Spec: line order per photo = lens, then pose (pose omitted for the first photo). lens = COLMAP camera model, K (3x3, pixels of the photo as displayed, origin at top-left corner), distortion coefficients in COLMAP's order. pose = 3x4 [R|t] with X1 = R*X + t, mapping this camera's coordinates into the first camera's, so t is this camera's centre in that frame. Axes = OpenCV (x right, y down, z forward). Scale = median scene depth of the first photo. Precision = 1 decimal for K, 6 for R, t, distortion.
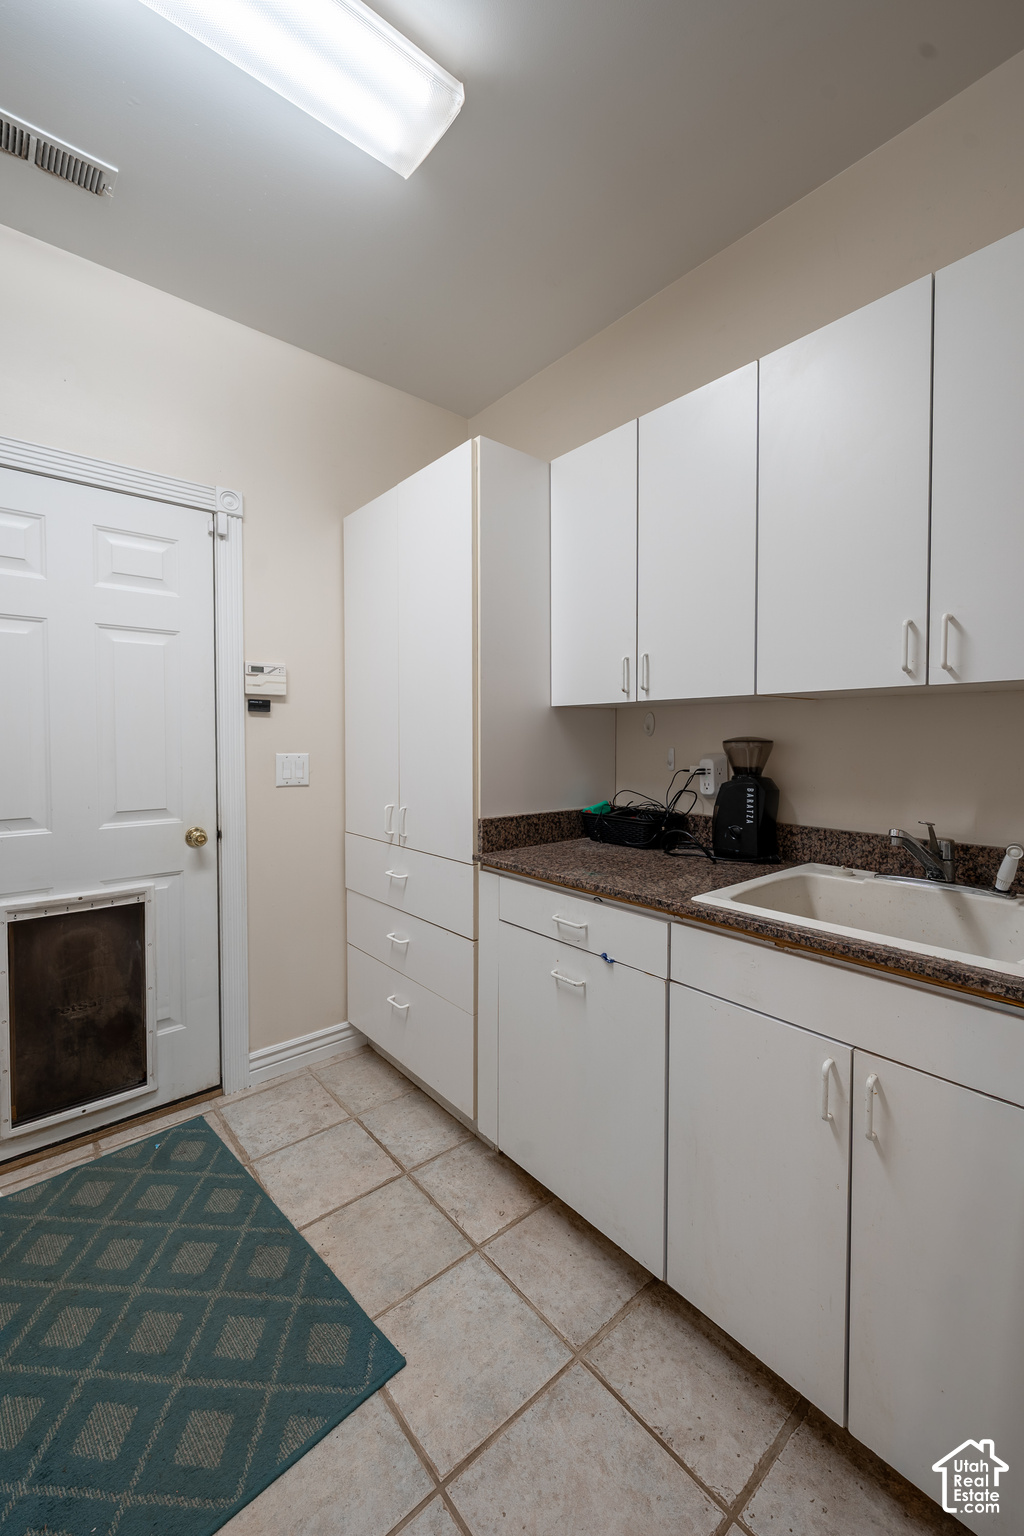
lens RADIAL K [[607.2, 0, 512.0], [0, 607.2, 768.0], [0, 0, 1]] dist [0.000648, 0.000461]
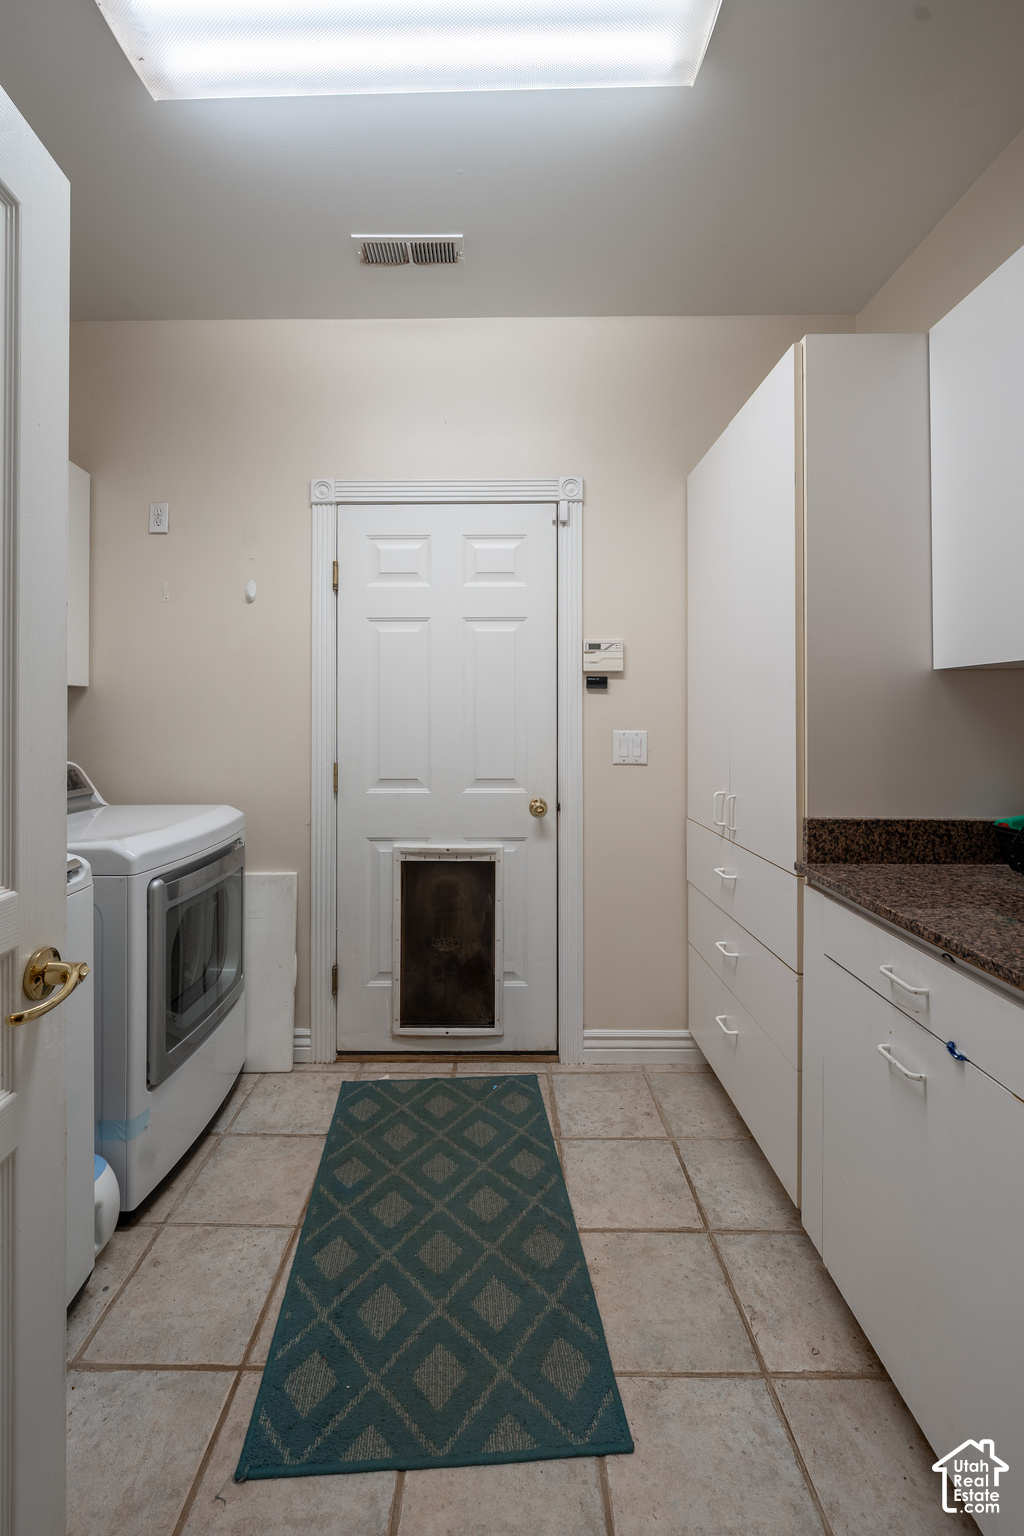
lens RADIAL K [[640.7, 0, 504.1], [0, 640.7, 722.9], [0, 0, 1]] dist [-0.002652, -0.000158]
pose [[0.756317, 0.008606, -0.654148, 0.183967], [-0.033589, 0.999105, -0.025691, -0.004060], [0.653342, 0.041403, 0.755930, 0.116746]]
